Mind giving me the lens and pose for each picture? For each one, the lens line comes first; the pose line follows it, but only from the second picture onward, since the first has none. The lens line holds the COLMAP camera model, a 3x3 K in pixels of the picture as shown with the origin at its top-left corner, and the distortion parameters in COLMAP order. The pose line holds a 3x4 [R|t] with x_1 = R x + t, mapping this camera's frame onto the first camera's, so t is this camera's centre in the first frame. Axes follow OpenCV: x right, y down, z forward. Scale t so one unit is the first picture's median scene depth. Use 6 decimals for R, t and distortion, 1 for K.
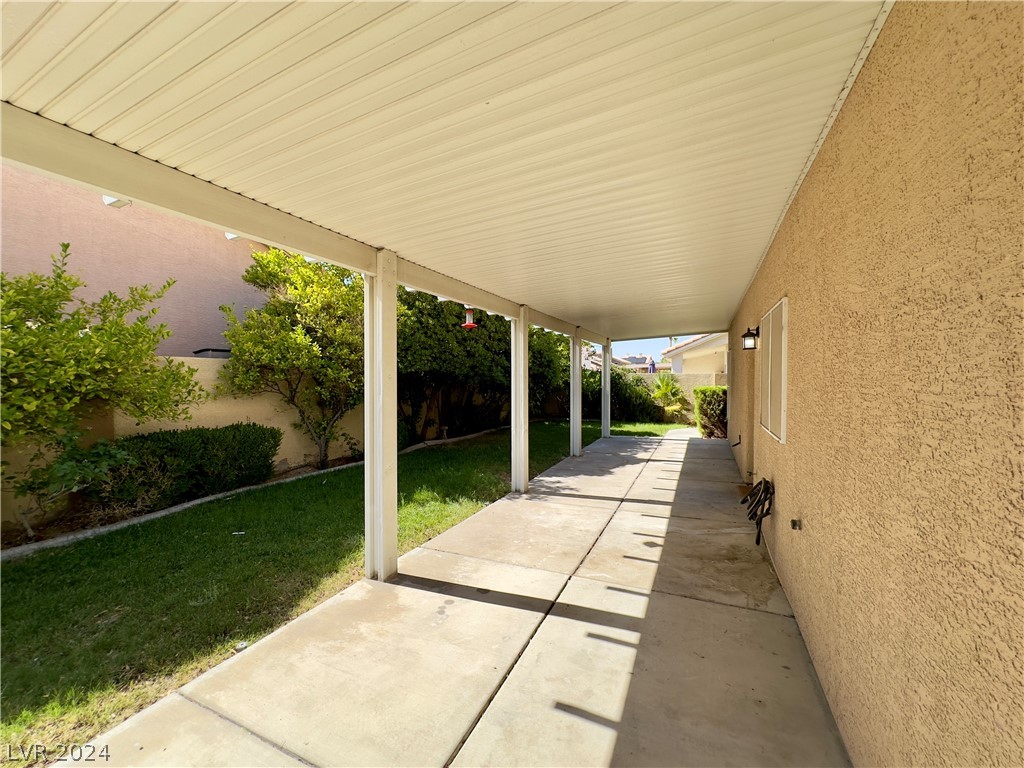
lens RADIAL K [[411.0, 0, 511.1], [0, 411.0, 383.6], [0, 0, 1]] dist [0.000286, -0.000372]
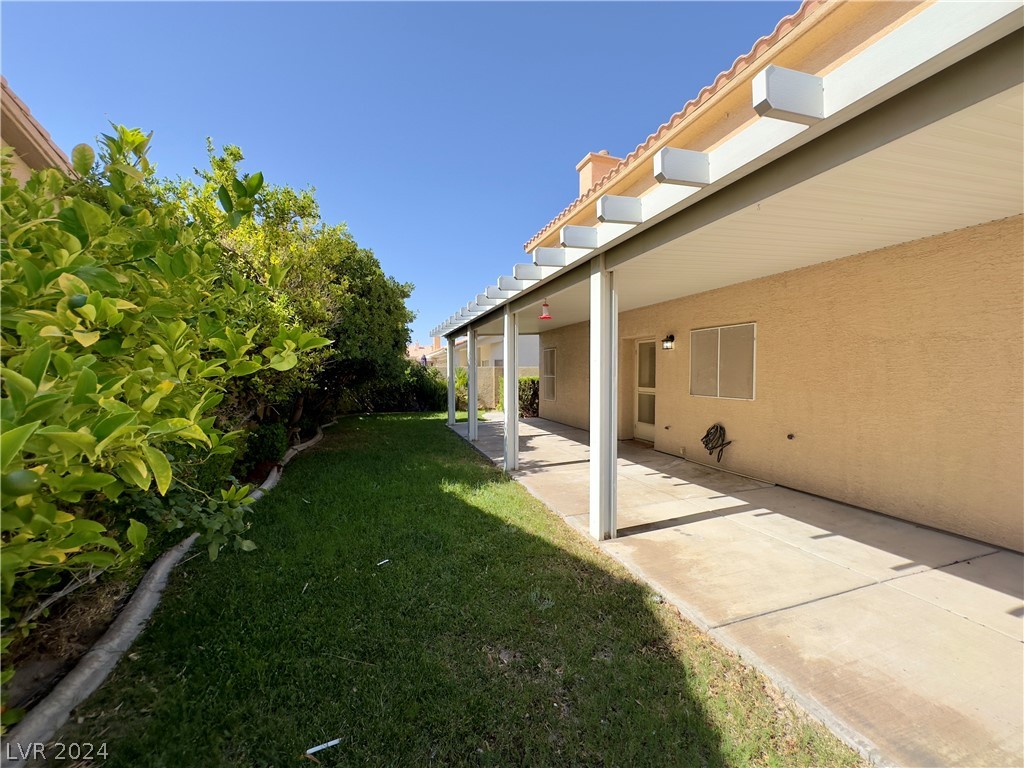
lens RADIAL K [[411.0, 0, 513.6], [0, 411.0, 381.0], [0, 0, 1]] dist [0.000286, -0.000372]
pose [[0.725753, -0.012842, 0.687836, -1.425751], [0.009941, 0.999917, 0.008179, 0.030532], [-0.687884, 0.000902, 0.725820, 0.388853]]
